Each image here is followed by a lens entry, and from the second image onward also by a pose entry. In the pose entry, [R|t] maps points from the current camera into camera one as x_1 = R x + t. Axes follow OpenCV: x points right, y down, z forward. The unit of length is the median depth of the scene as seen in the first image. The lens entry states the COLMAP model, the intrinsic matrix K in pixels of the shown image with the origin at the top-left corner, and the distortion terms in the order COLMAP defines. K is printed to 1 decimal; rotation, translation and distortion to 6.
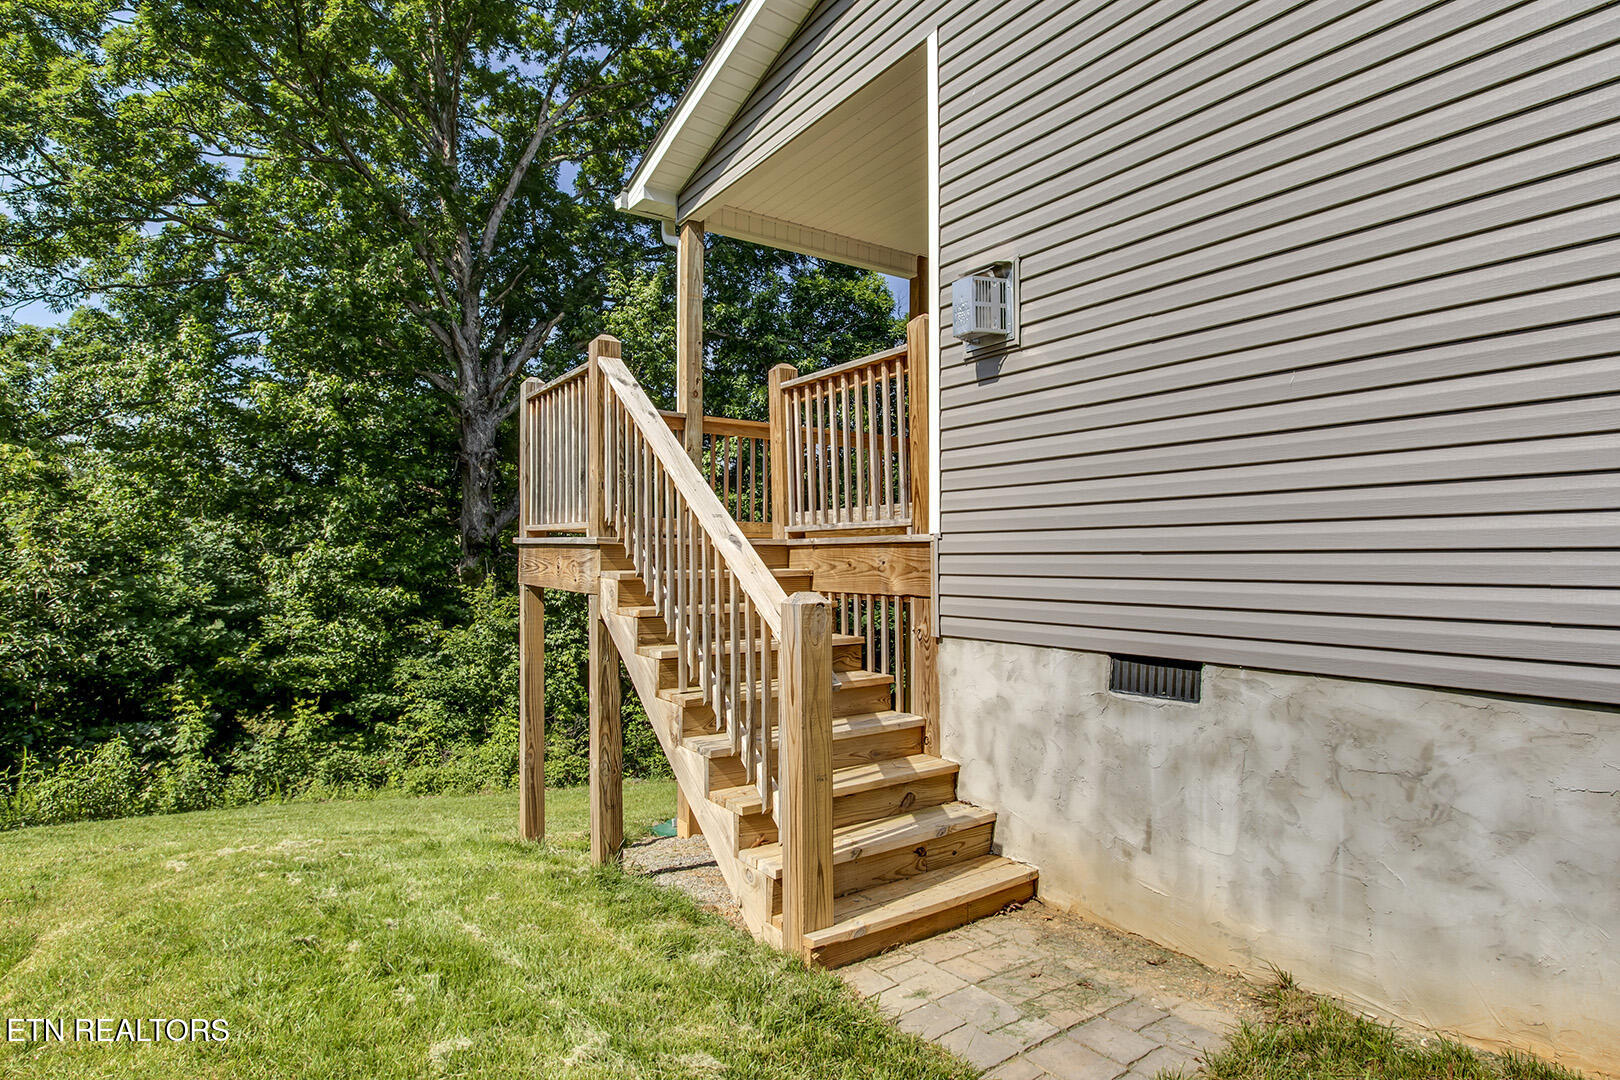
lens RADIAL K [[849.6, 0, 813.2], [0, 849.6, 543.6], [0, 0, 1]] dist [-0.016197, 0.000070]
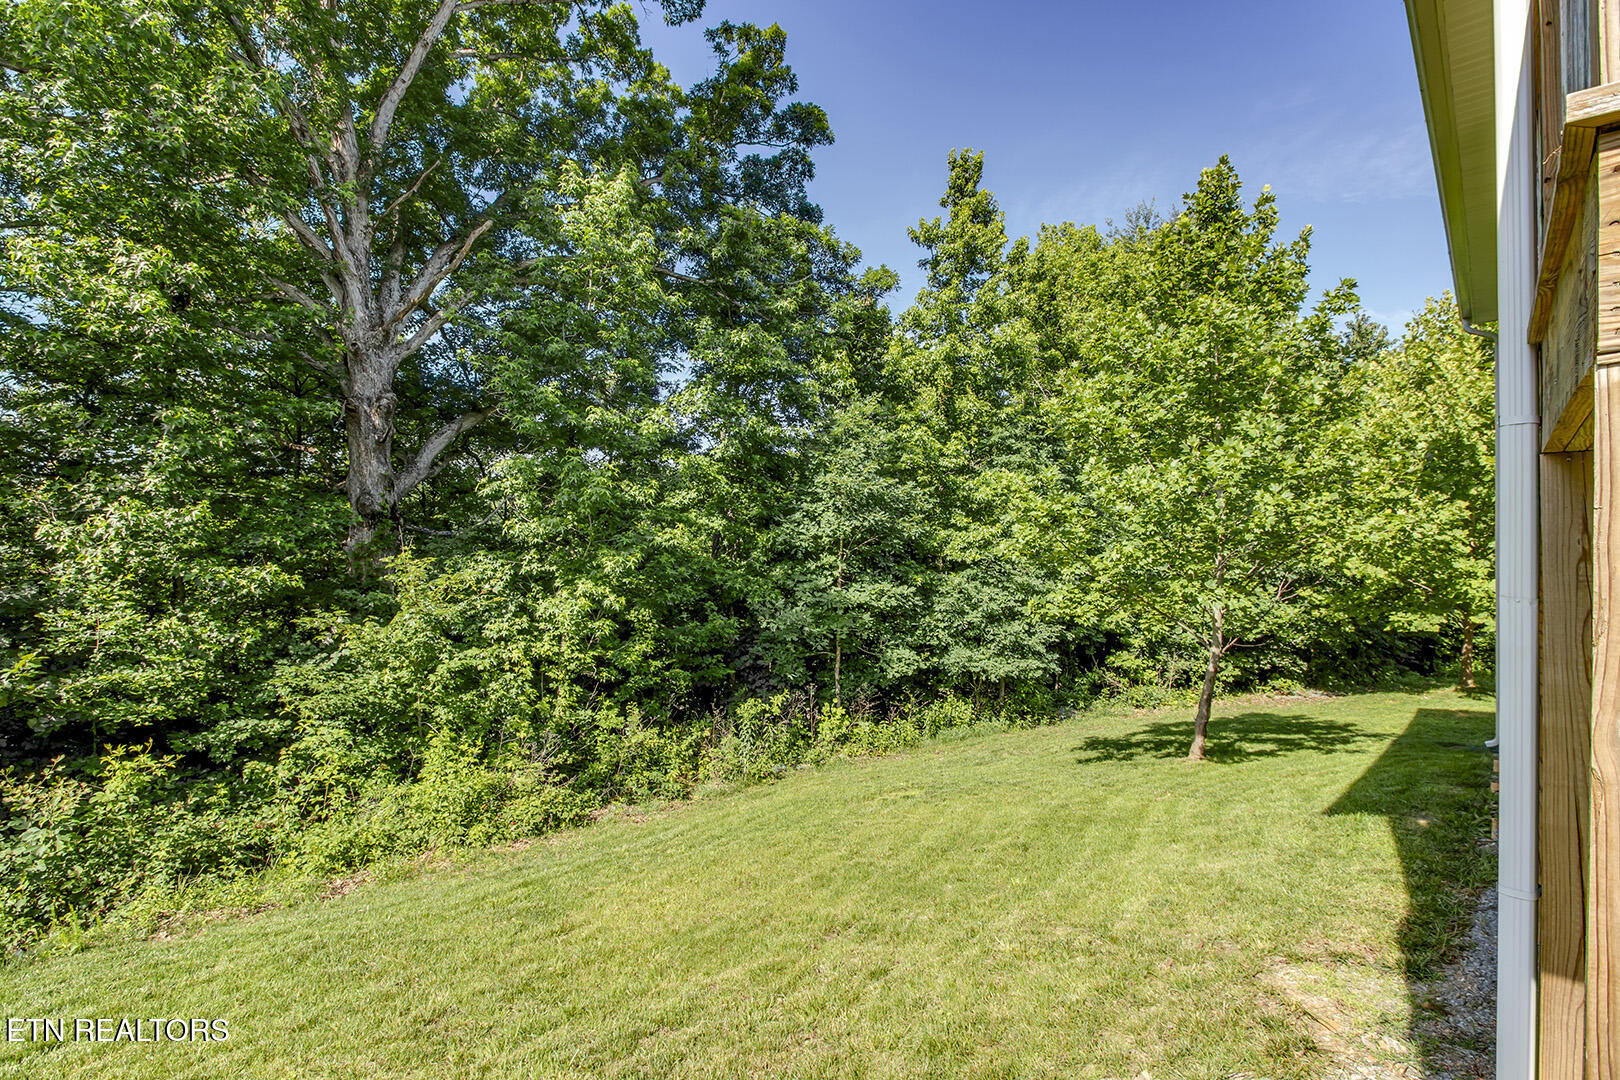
lens RADIAL K [[739.4, 0, 811.4], [0, 739.4, 544.7], [0, 0, 1]] dist [-0.014264, 0.000117]
pose [[0.974773, -0.008737, 0.223029, -0.194678], [0.005599, 0.999876, 0.014698, 0.028803], [-0.223130, -0.013079, 0.974701, 0.312526]]
